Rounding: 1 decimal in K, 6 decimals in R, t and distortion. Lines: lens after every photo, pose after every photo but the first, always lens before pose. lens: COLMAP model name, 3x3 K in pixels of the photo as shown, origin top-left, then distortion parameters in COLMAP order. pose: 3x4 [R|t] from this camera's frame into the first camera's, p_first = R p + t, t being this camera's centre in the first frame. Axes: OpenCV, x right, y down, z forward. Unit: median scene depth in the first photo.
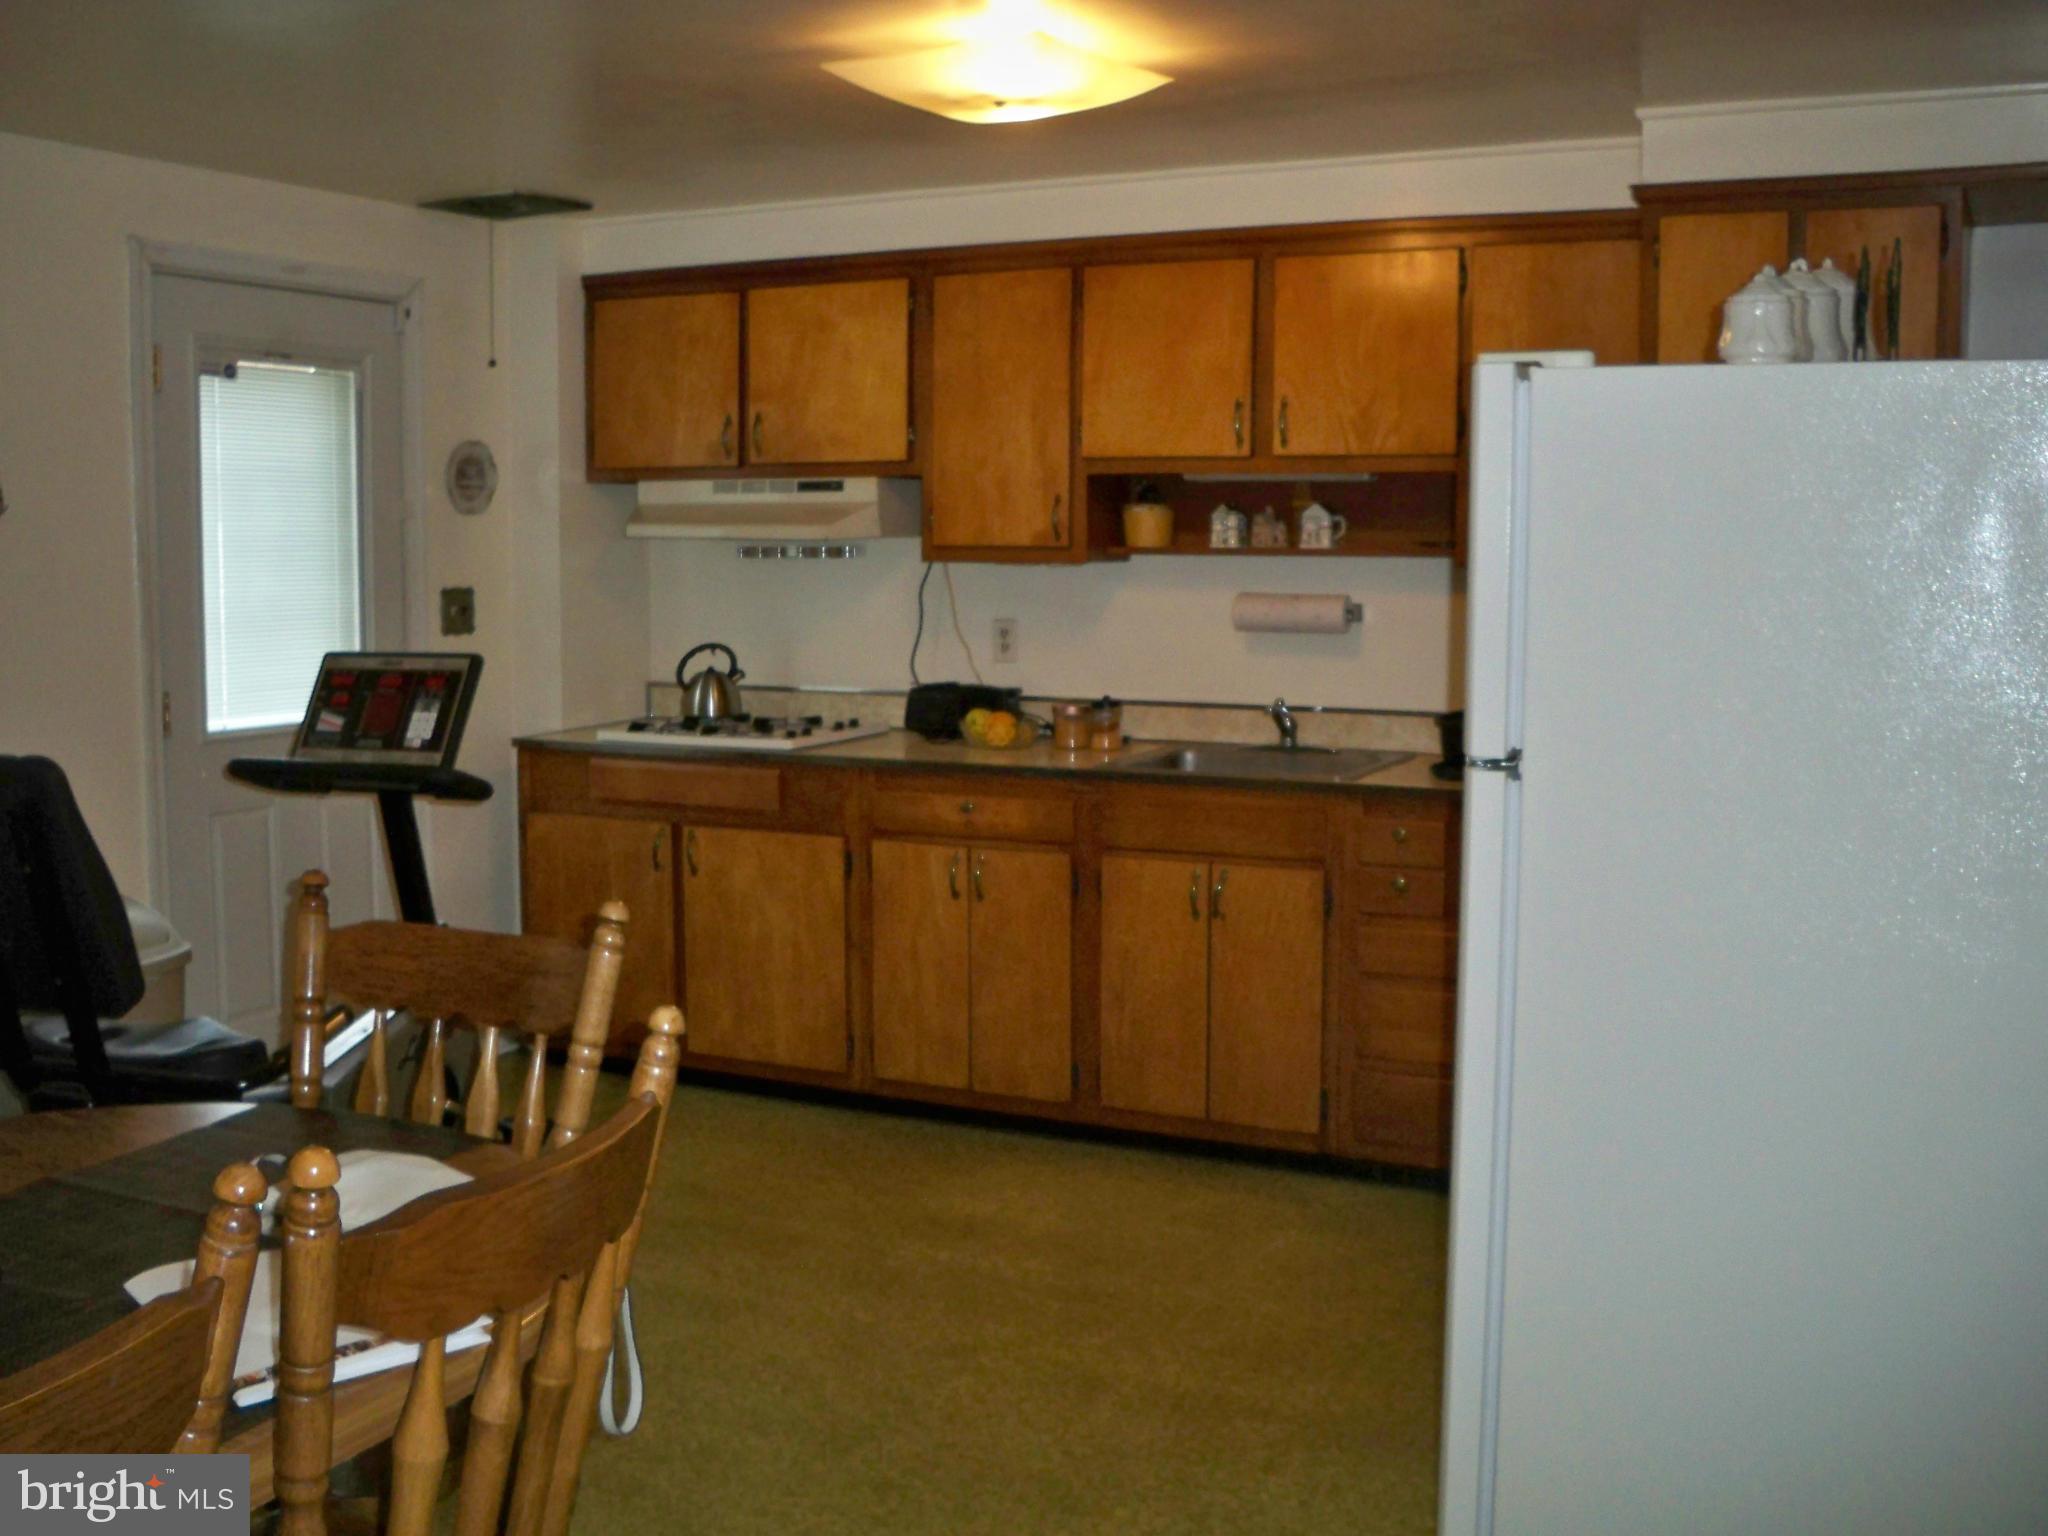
lens RADIAL K [[2087.1, 0, 1024.0], [0, 2087.1, 768.0], [0, 0, 1]] dist [-0.131267, 0.056861]
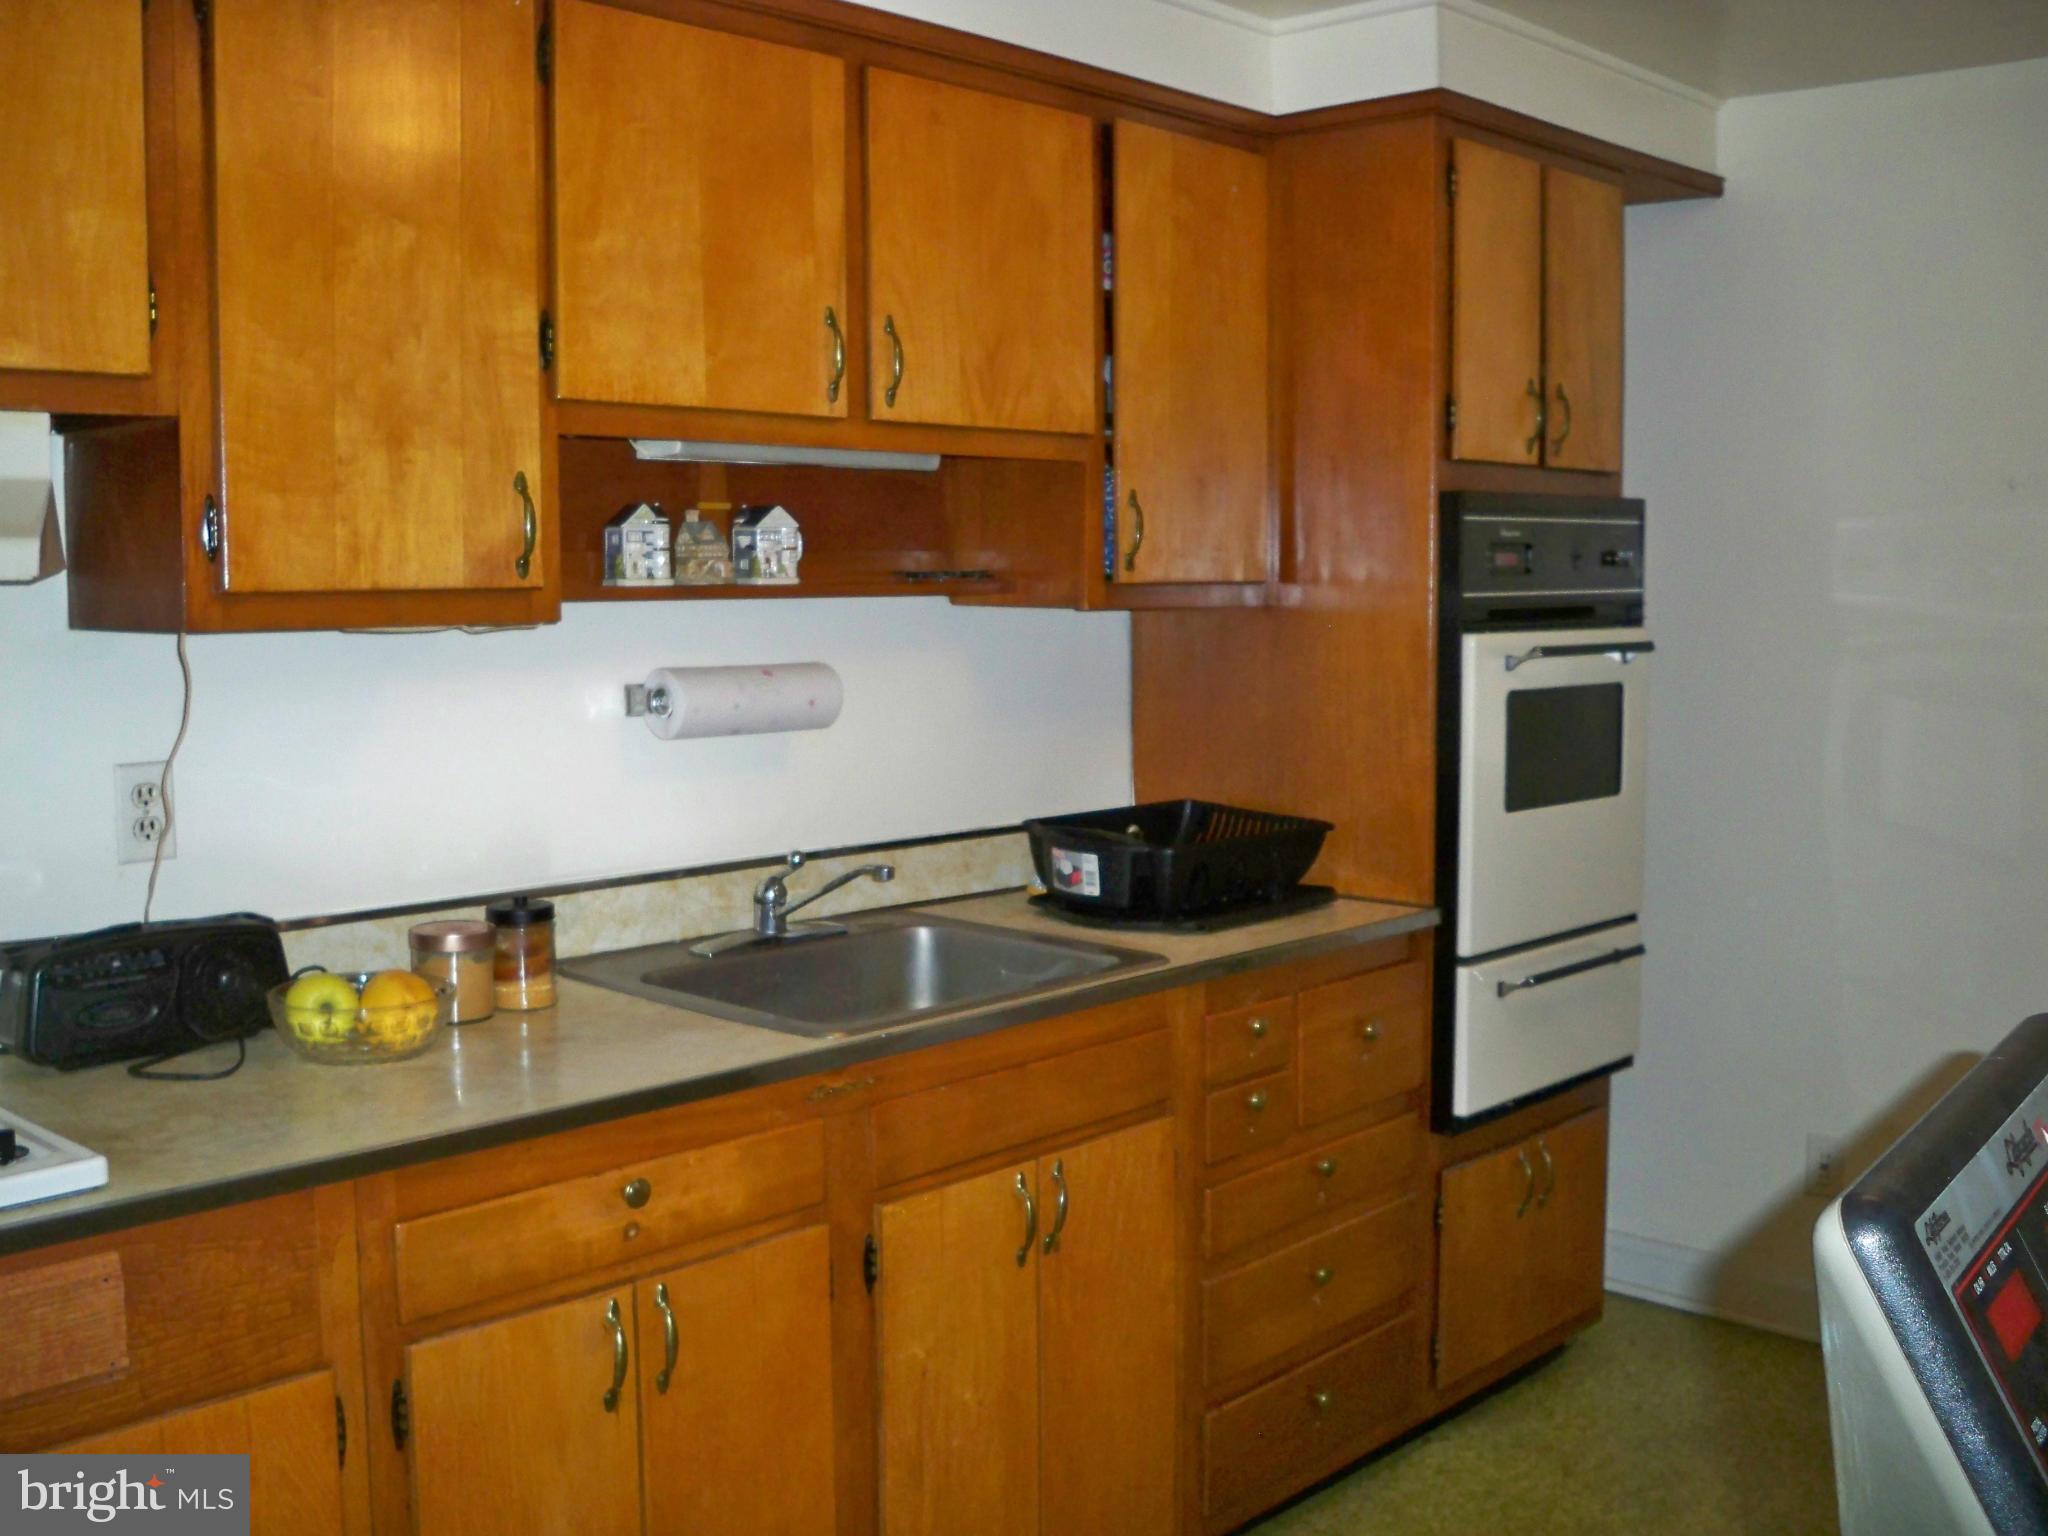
lens RADIAL K [[2087.1, 0, 1024.0], [0, 2087.1, 768.0], [0, 0, 1]] dist [-0.131267, 0.056861]
pose [[0.297385, -0.095974, 0.949922, -0.396313], [0.104424, 0.992236, 0.067558, -0.087762], [-0.949030, 0.079104, 0.305098, 0.769551]]
